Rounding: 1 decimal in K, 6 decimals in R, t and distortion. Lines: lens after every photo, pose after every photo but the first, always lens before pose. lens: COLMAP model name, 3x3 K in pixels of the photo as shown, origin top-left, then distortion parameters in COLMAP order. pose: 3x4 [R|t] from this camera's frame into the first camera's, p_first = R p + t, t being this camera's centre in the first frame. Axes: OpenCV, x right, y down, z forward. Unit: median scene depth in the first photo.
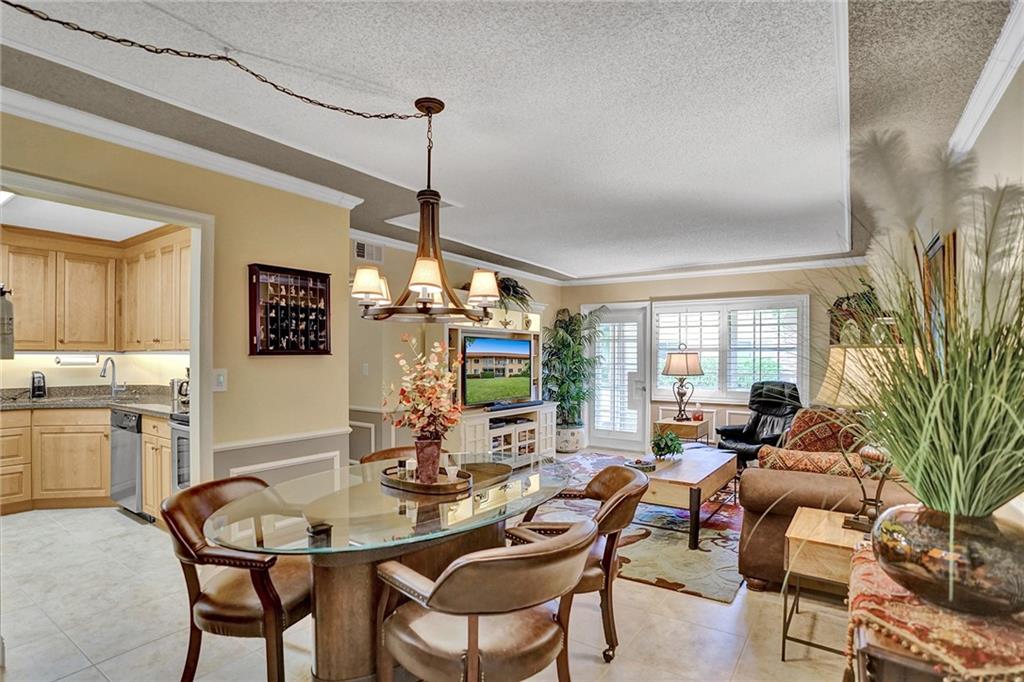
lens RADIAL K [[500.7, 0, 518.6], [0, 500.7, 357.3], [0, 0, 1]] dist [-0.062910, 0.023063]
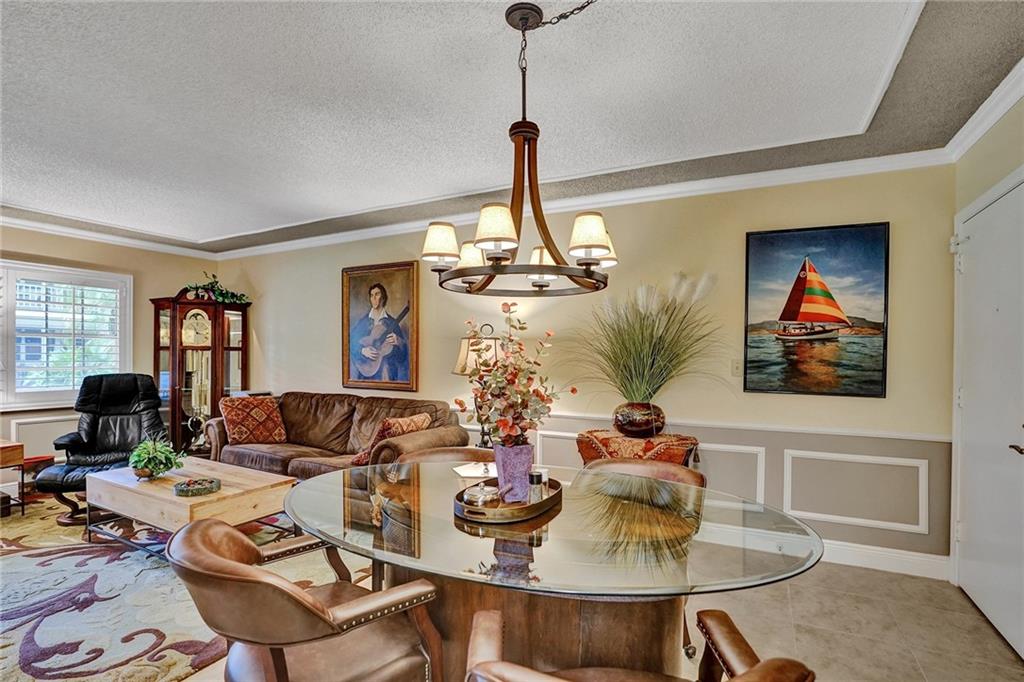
lens RADIAL K [[500.7, 0, 518.6], [0, 500.7, 357.3], [0, 0, 1]] dist [-0.062910, 0.023063]
pose [[-0.125534, -0.009923, 0.992040, -0.492455], [-0.006150, 0.999939, 0.009224, 0.012276], [-0.992070, -0.004943, -0.125587, 0.561340]]
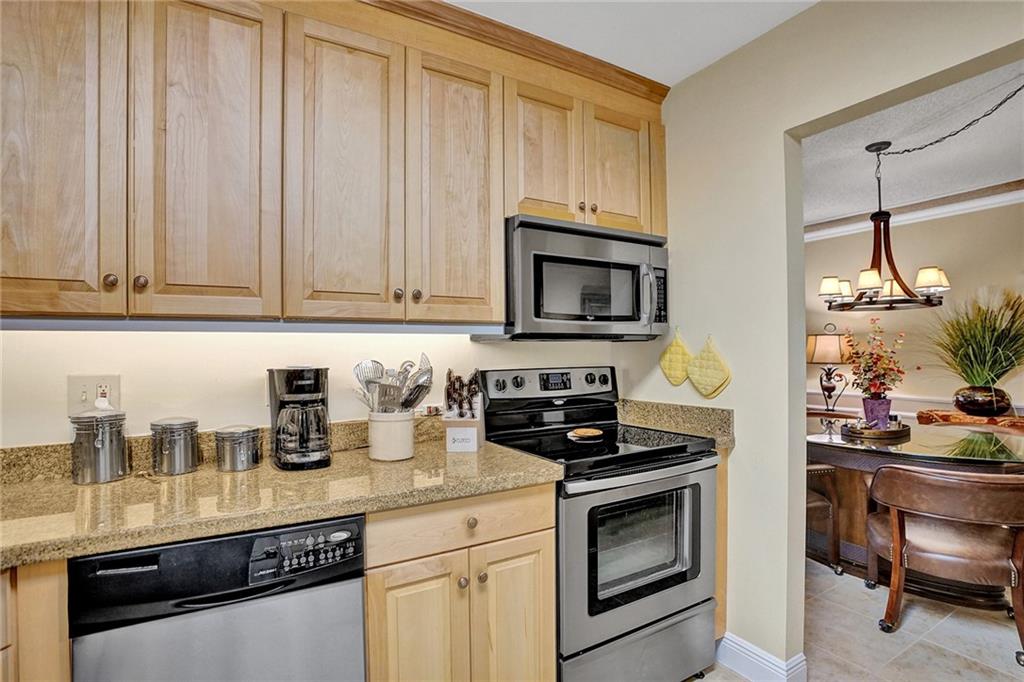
lens RADIAL K [[516.2, 0, 511.0], [0, 516.2, 356.6], [0, 0, 1]] dist [-0.056472, 0.012017]
pose [[0.416407, -0.018646, 0.908987, -0.922841], [0.016368, 0.999781, 0.013011, 0.008992], [-0.909031, 0.009460, 0.416621, 0.680453]]
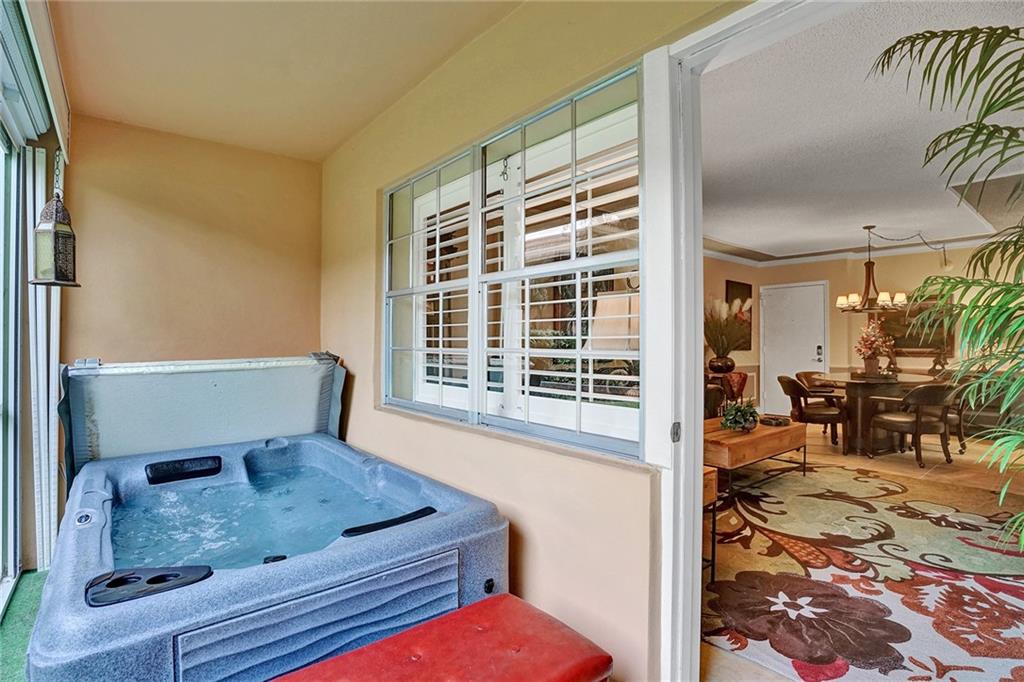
lens RADIAL K [[503.9, 0, 514.5], [0, 503.9, 341.2], [0, 0, 1]] dist [-0.074683, 0.025510]
pose [[-0.959778, -0.000857, 0.280759, 0.443633], [-0.001199, 0.999999, -0.001047, 0.040685], [-0.280758, -0.001341, -0.959778, 2.002310]]
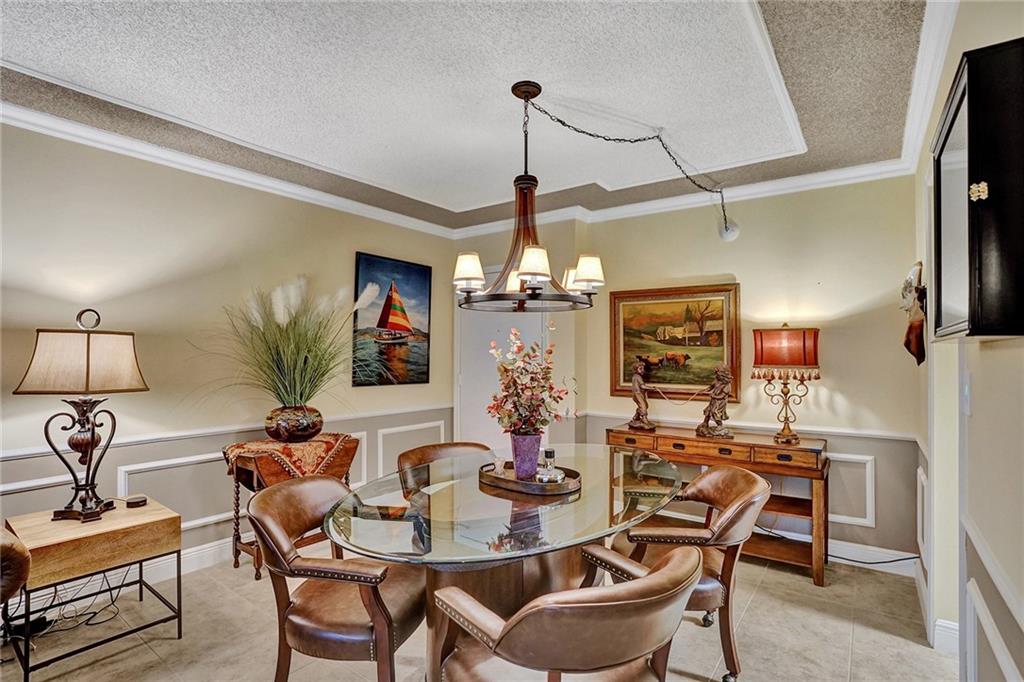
lens RADIAL K [[490.9, 0, 519.1], [0, 490.9, 348.3], [0, 0, 1]] dist [-0.054040, 0.000667]
pose [[-0.999590, -0.005178, 0.028160, -0.102352], [-0.005378, 0.999961, -0.007038, 0.005593], [-0.028122, -0.007187, -0.999579, 0.995455]]
